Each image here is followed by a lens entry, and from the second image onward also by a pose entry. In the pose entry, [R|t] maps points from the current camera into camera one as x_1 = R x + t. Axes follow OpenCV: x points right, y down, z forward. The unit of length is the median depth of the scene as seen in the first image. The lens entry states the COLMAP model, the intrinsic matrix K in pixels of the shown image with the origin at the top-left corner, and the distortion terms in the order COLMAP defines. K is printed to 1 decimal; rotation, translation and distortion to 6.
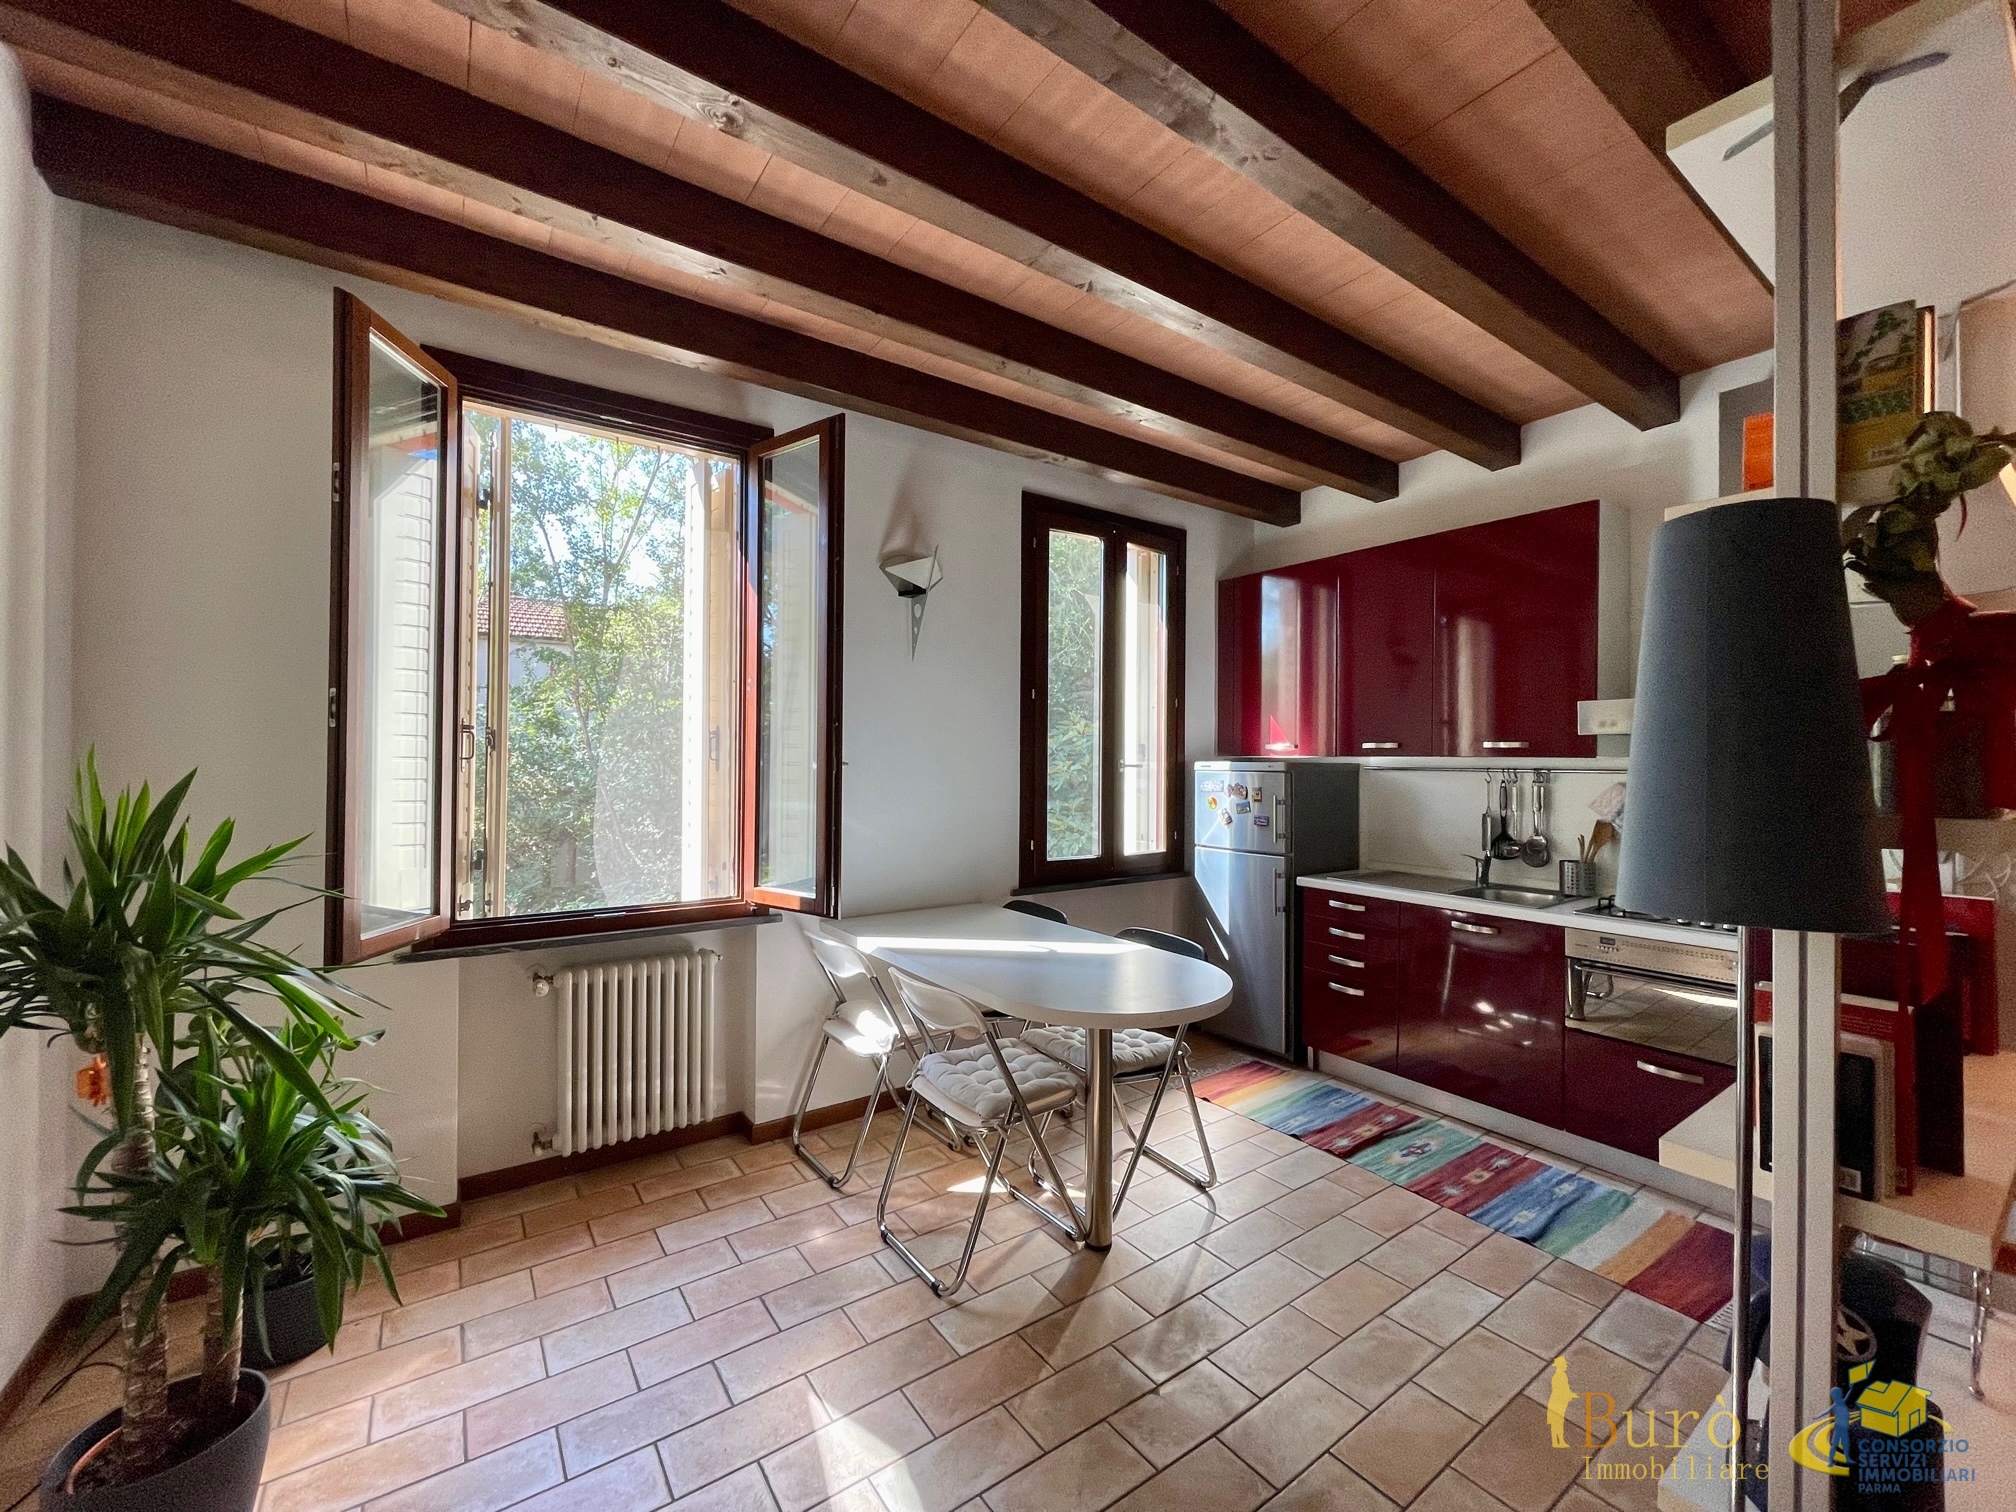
lens RADIAL K [[811.3, 0, 1000.8], [0, 811.3, 753.0], [0, 0, 1]] dist [-0.001345, -0.000003]
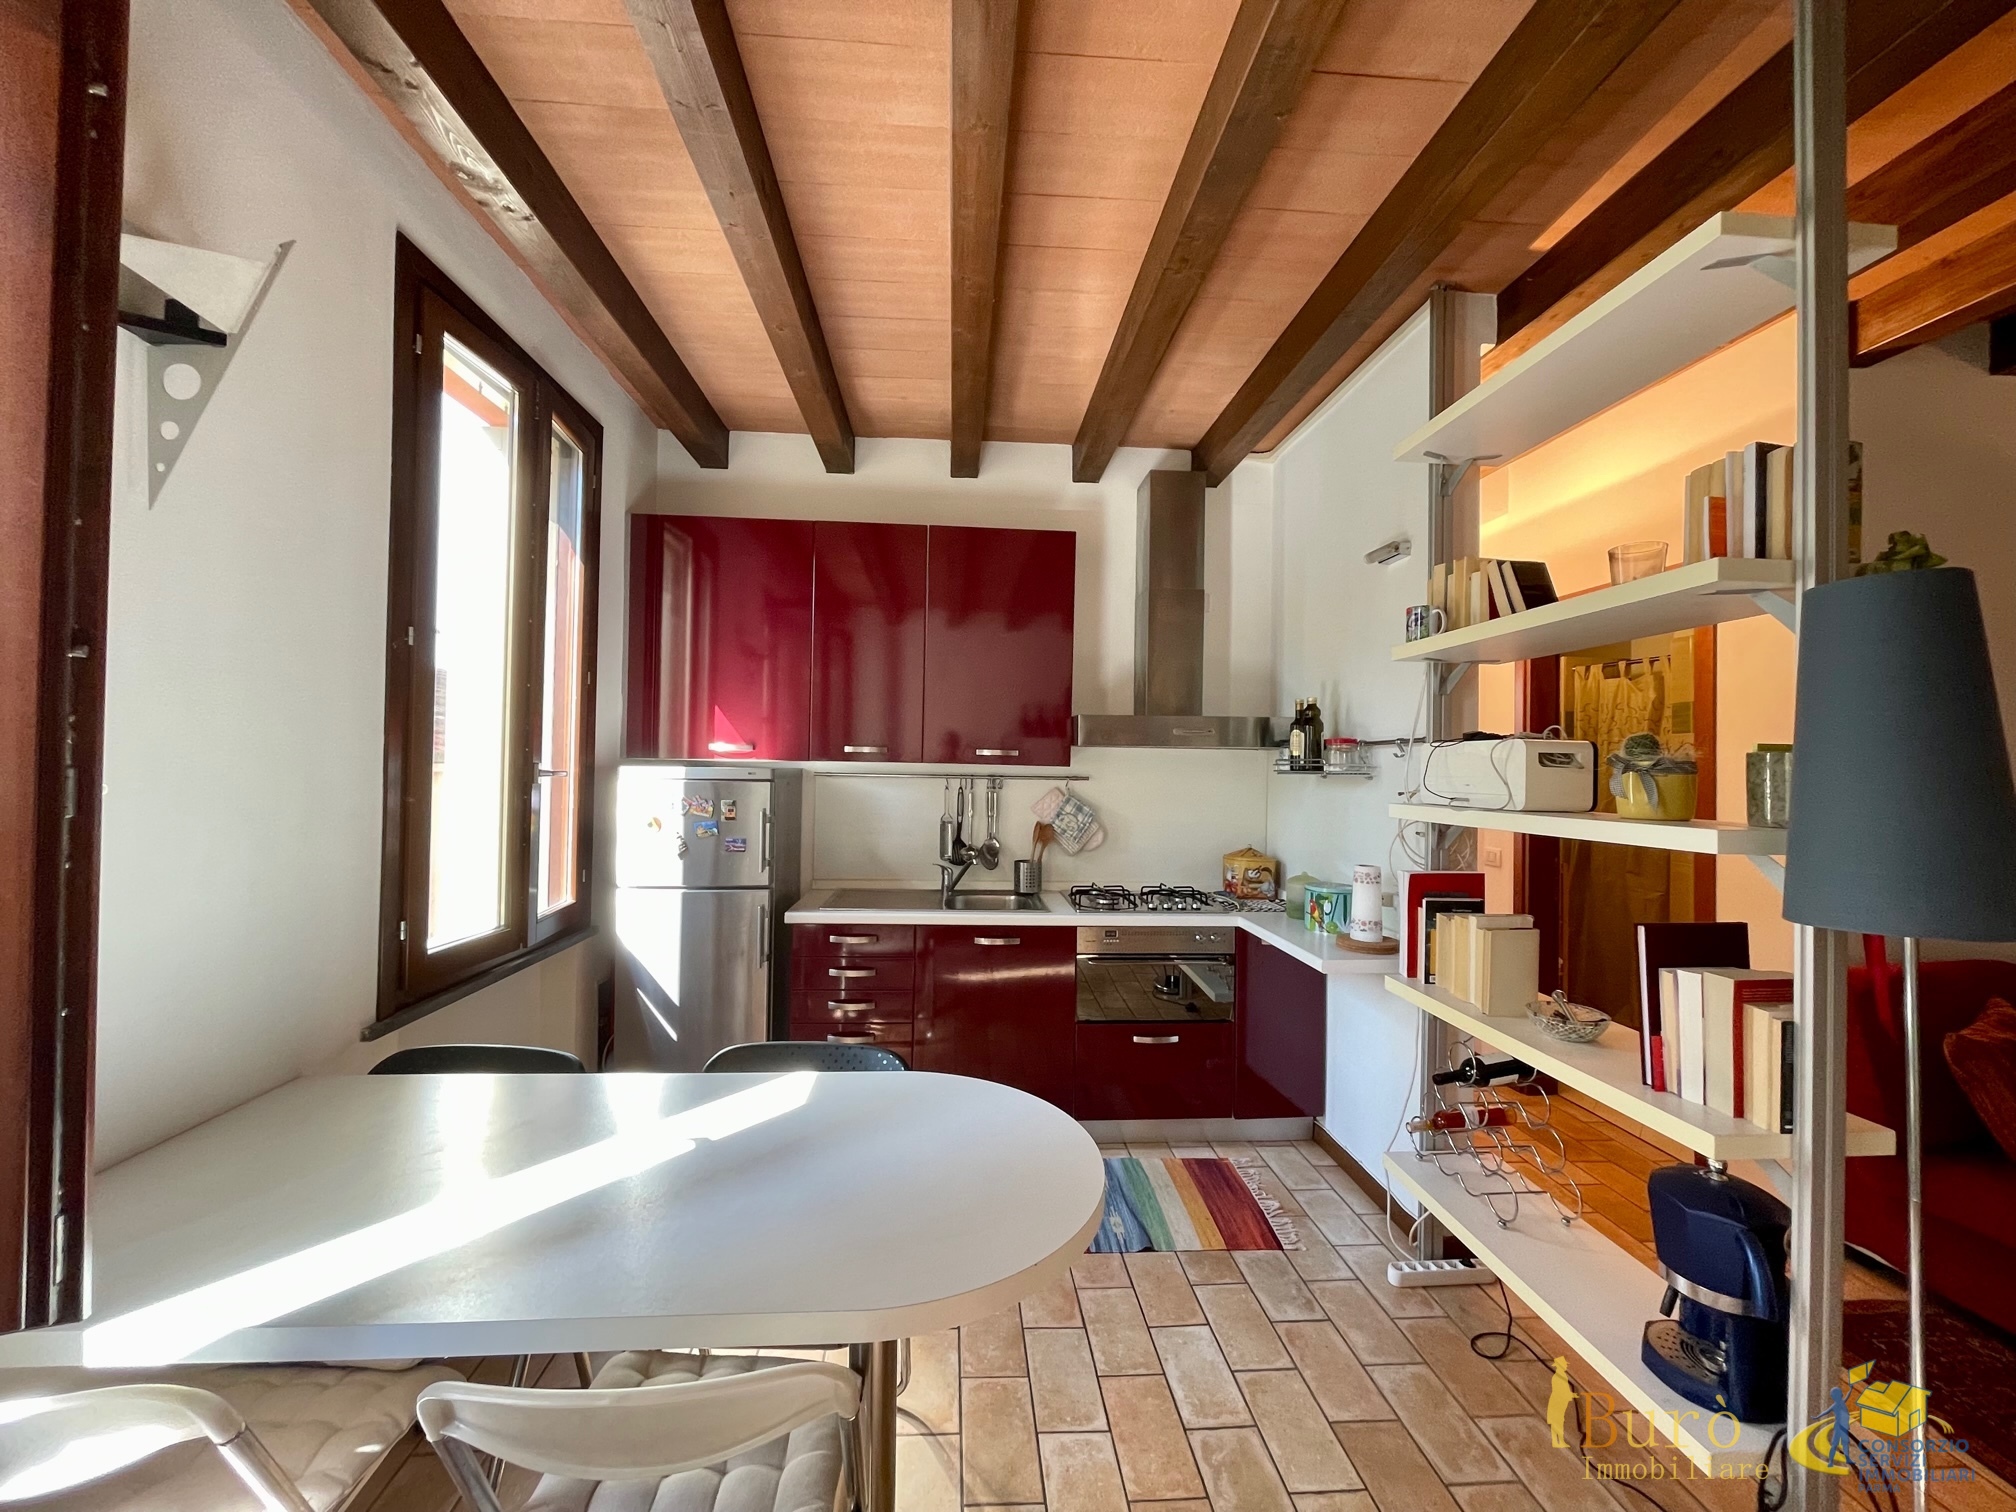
lens RADIAL K [[811.3, 0, 1000.8], [0, 811.3, 753.0], [0, 0, 1]] dist [-0.001345, -0.000003]
pose [[0.521080, 0.016124, 0.853355, -0.216625], [-0.017427, 0.999814, -0.008250, -0.000907], [-0.853330, -0.010573, 0.521264, 0.440339]]
